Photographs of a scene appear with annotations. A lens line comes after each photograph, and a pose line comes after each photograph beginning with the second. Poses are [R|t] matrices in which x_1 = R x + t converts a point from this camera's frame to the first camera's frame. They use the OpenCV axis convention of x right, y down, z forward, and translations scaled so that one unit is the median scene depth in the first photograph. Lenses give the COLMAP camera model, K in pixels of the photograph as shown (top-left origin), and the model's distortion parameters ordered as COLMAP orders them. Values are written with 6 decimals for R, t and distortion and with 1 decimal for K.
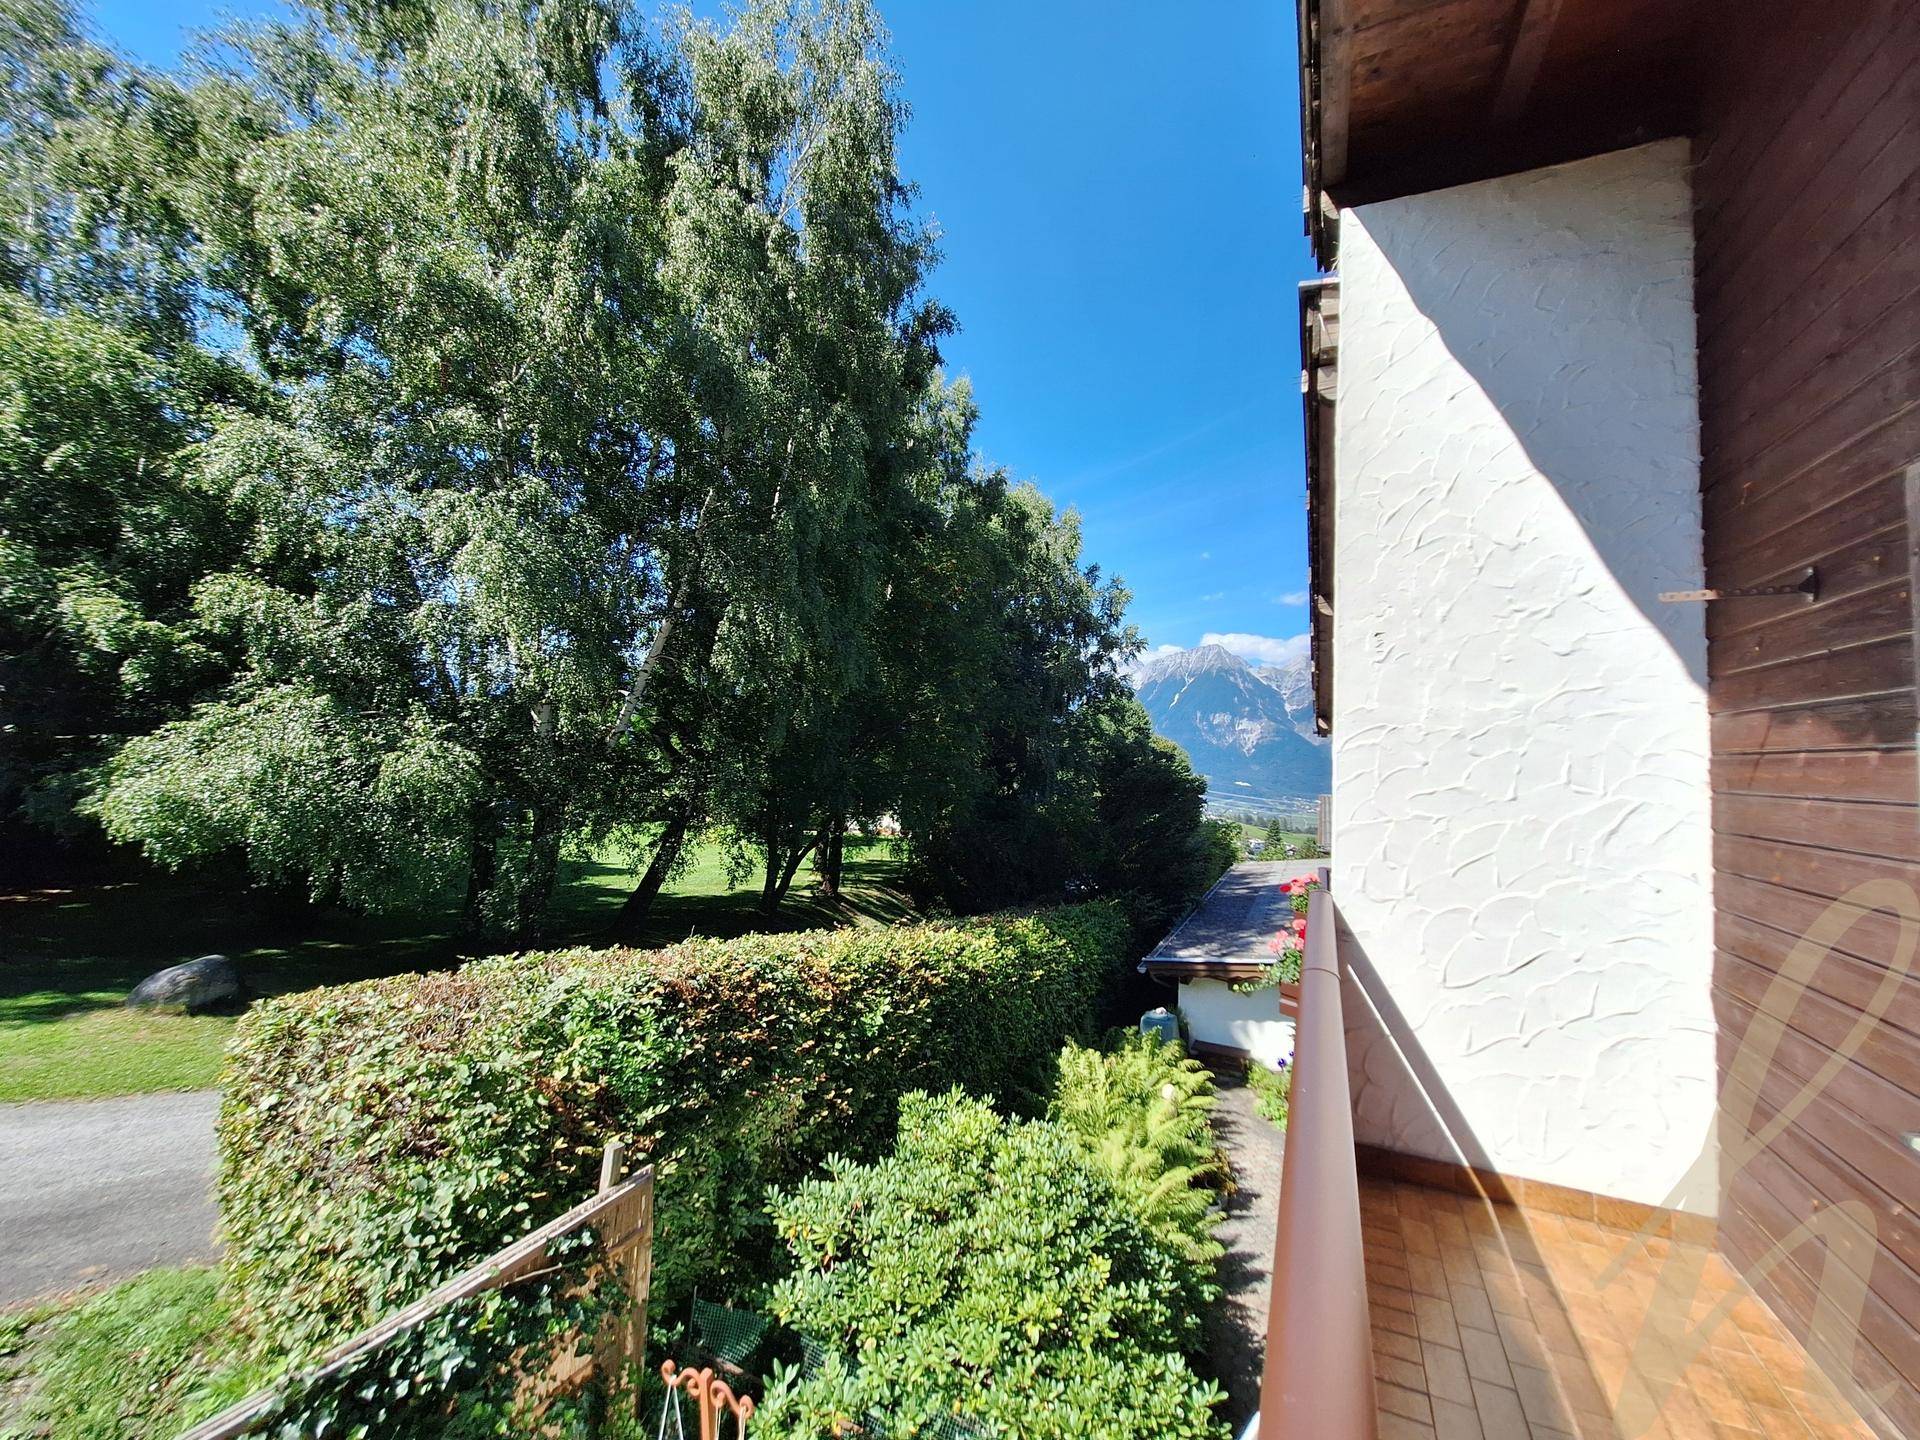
lens RADIAL K [[775.5, 0, 964.2], [0, 775.5, 712.9], [0, 0, 1]] dist [0.001930, 0.000495]
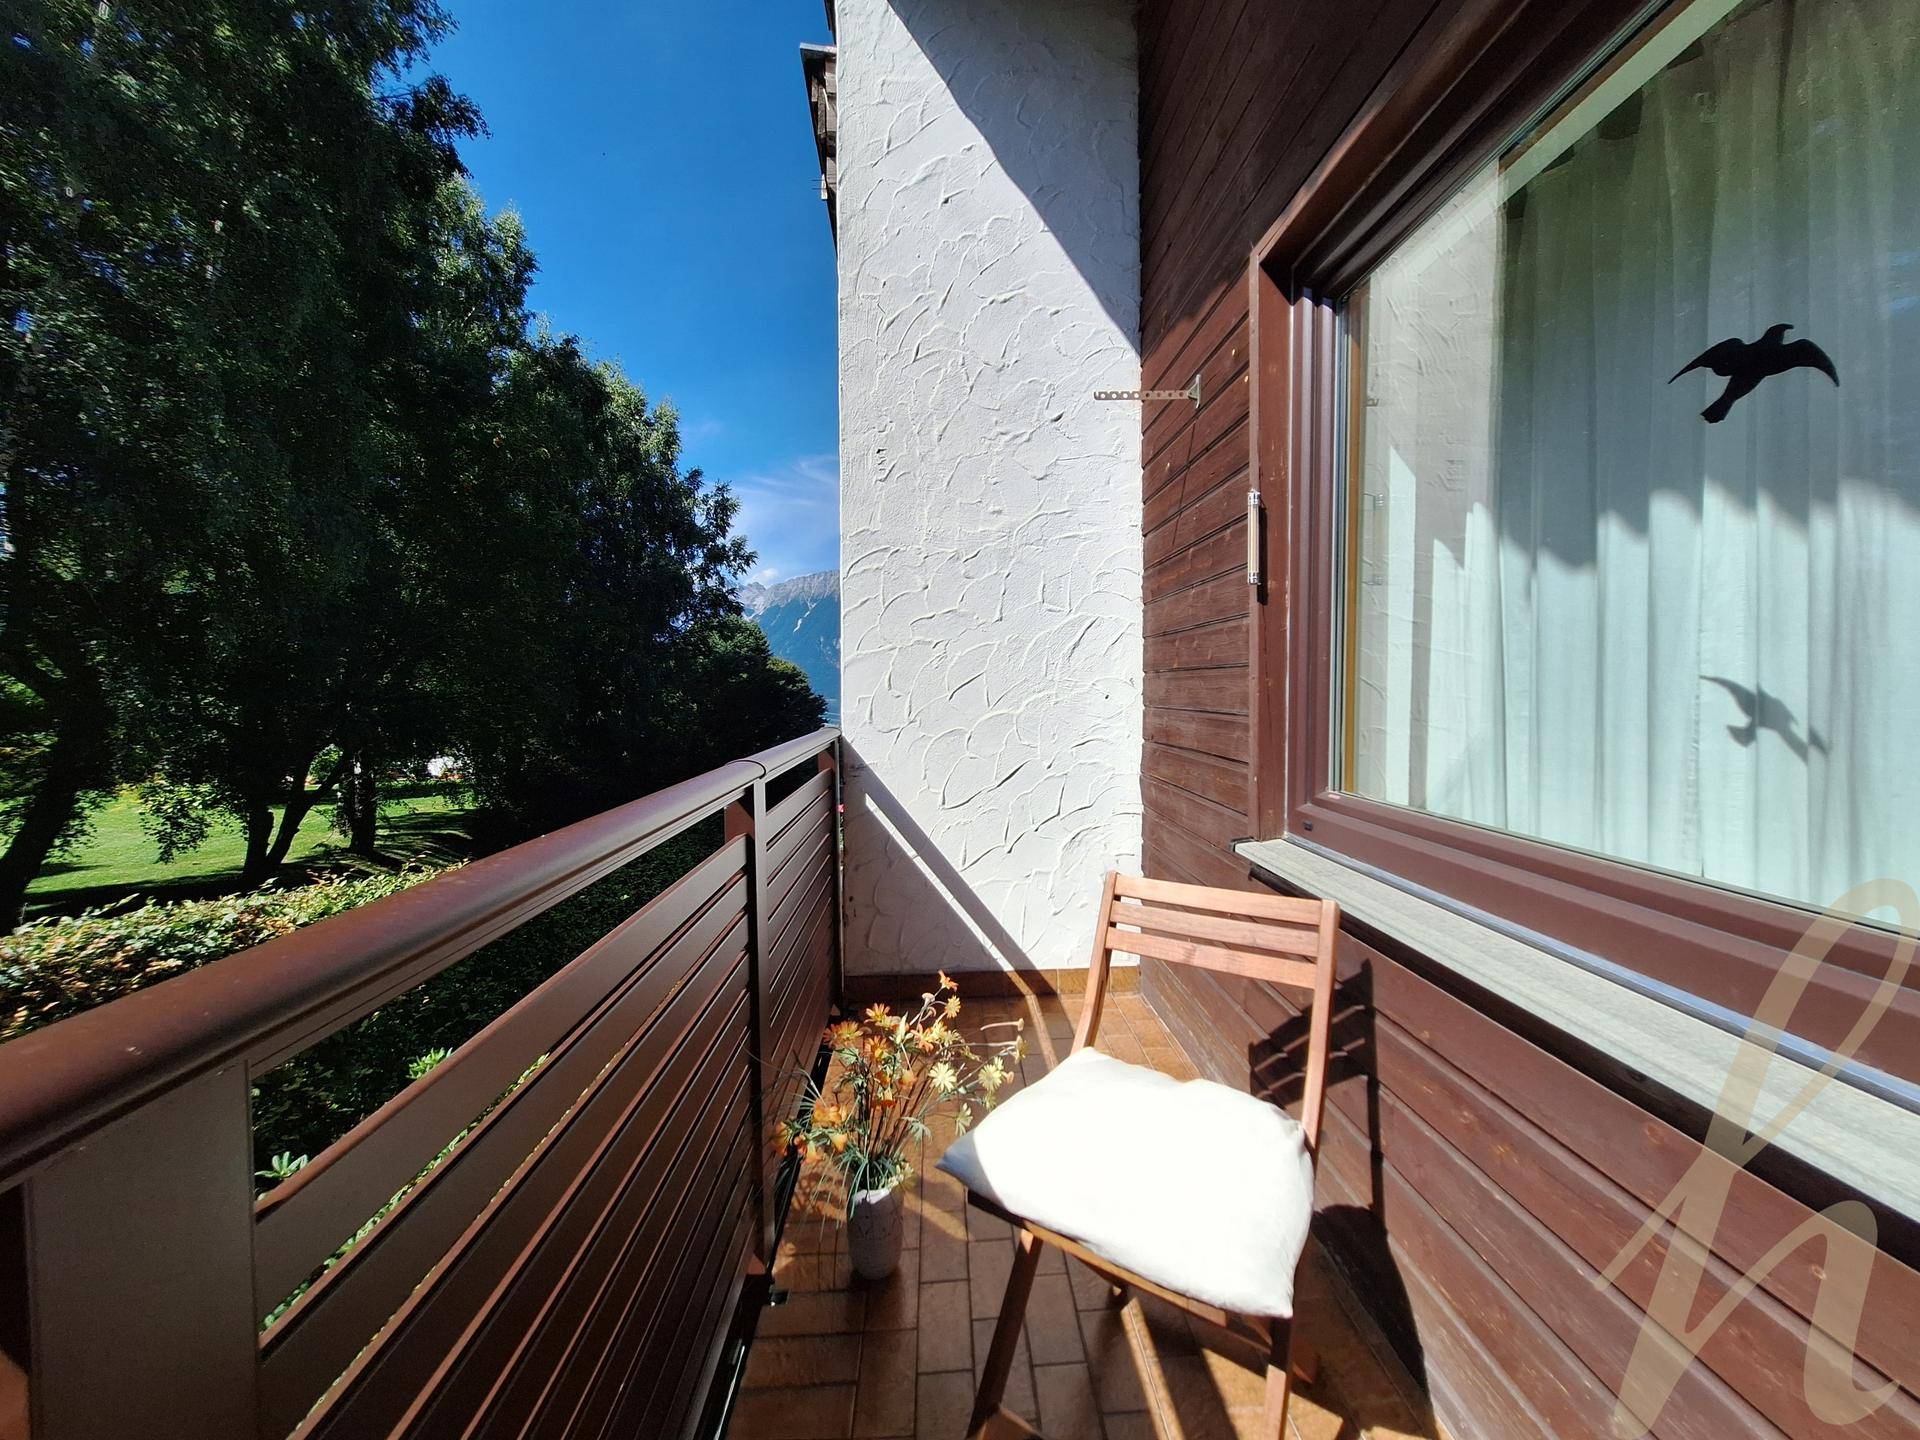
lens RADIAL K [[775.9, 0, 975.8], [0, 775.9, 712.6], [0, 0, 1]] dist [-0.002228, 0.000237]
pose [[0.883616, -0.052106, 0.465304, 0.107917], [0.008033, 0.995329, 0.096205, 0.074557], [-0.468143, -0.081271, 0.879907, 0.054565]]
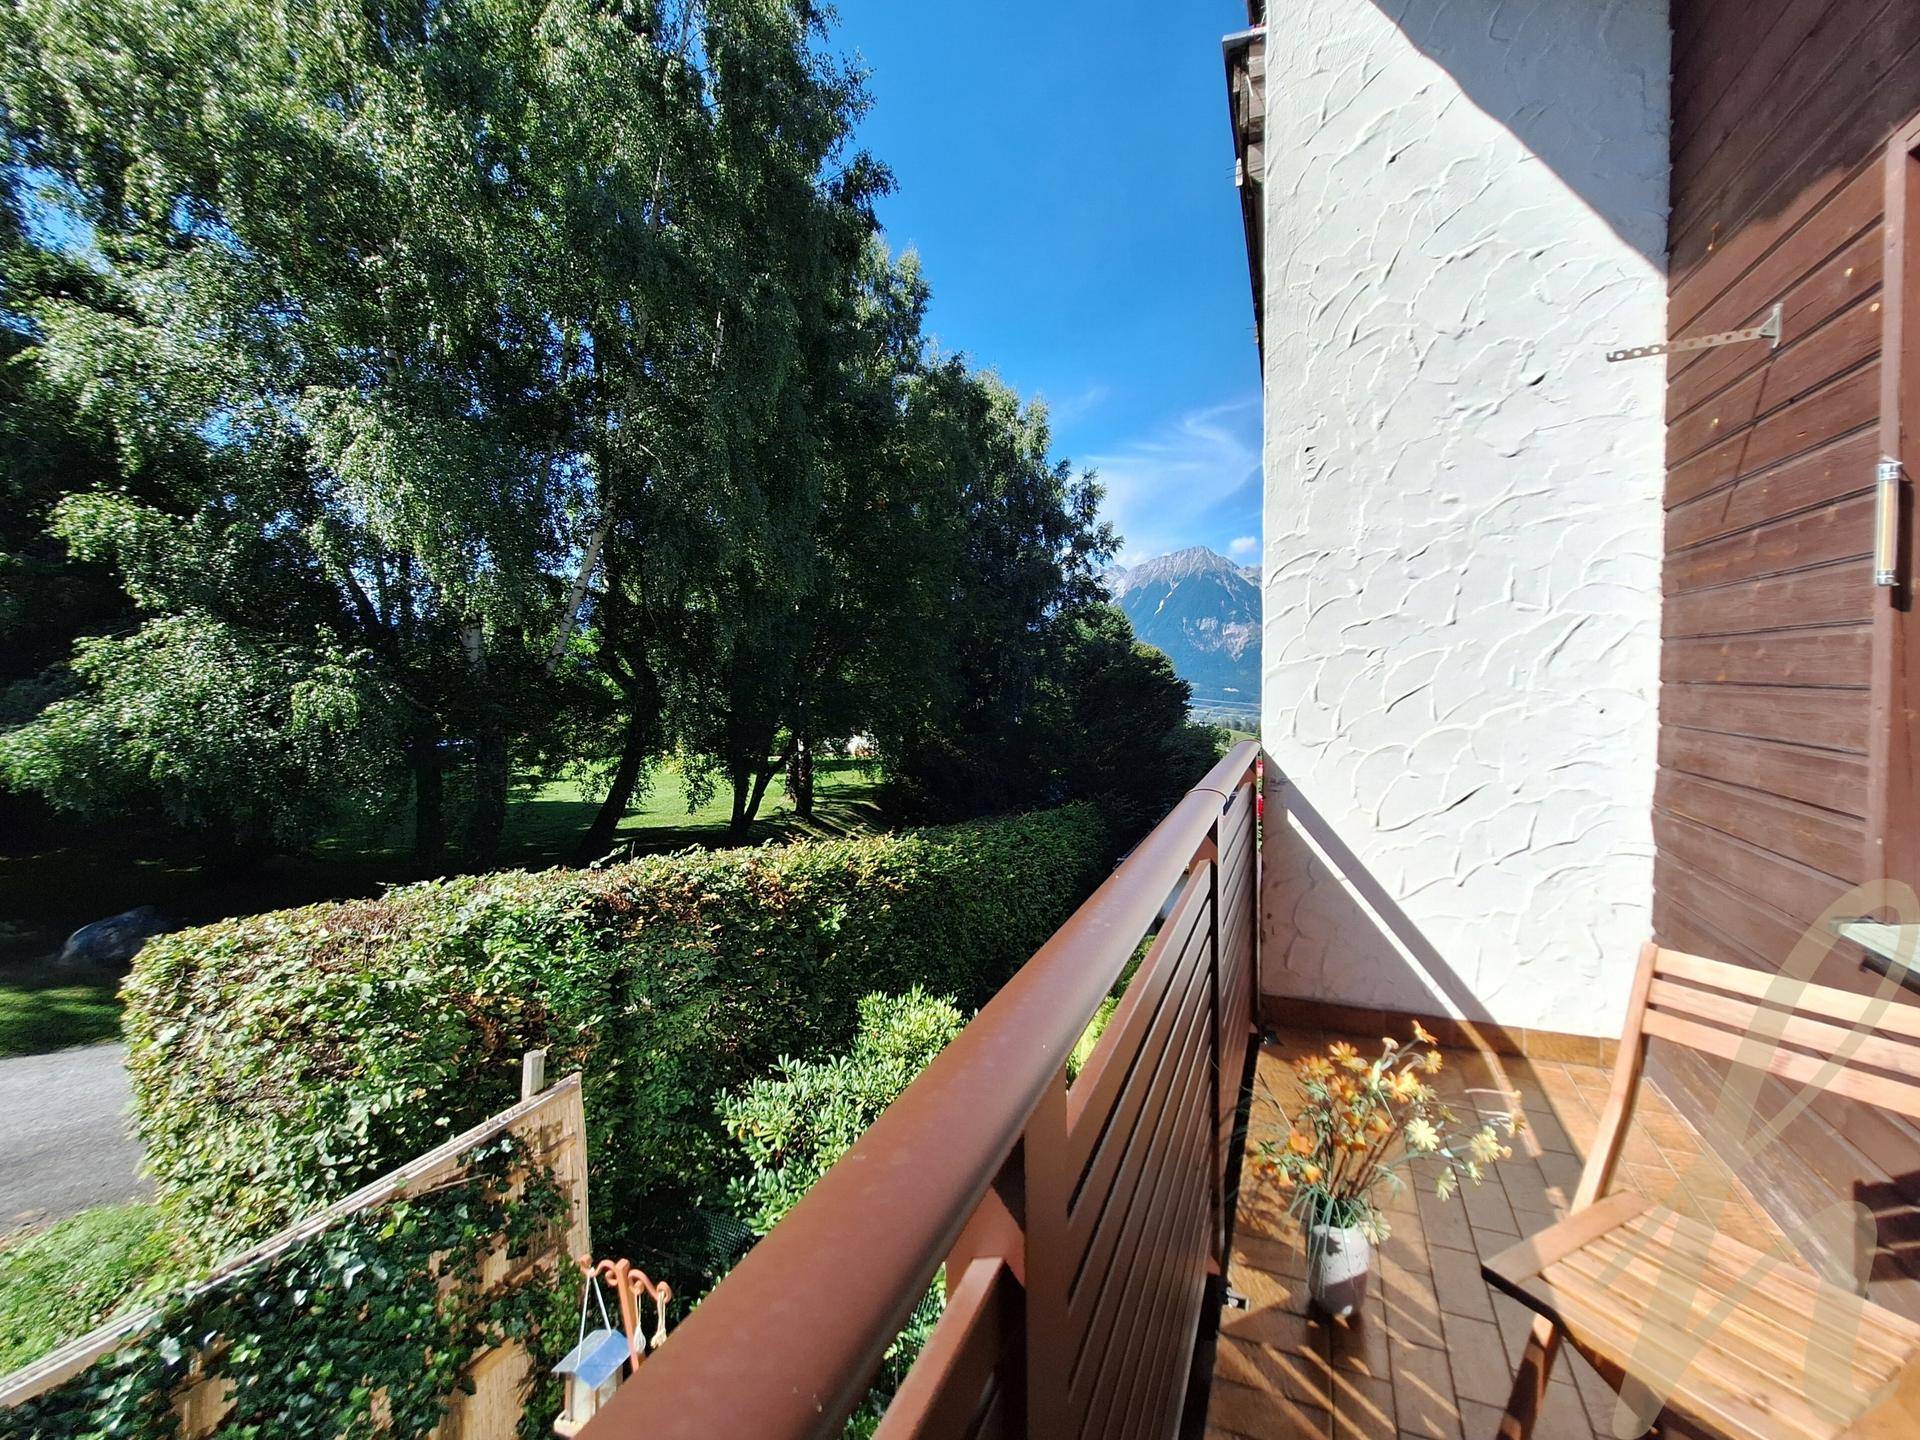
lens RADIAL K [[801.5, 0, 964.2], [0, 801.5, 715.3], [0, 0, 1]] dist [0.000319, 0.001144]
pose [[0.998496, -0.050631, 0.021013, 0.062043], [0.048142, 0.993242, 0.105610, 0.050930], [-0.026218, -0.104439, 0.994186, 0.039269]]
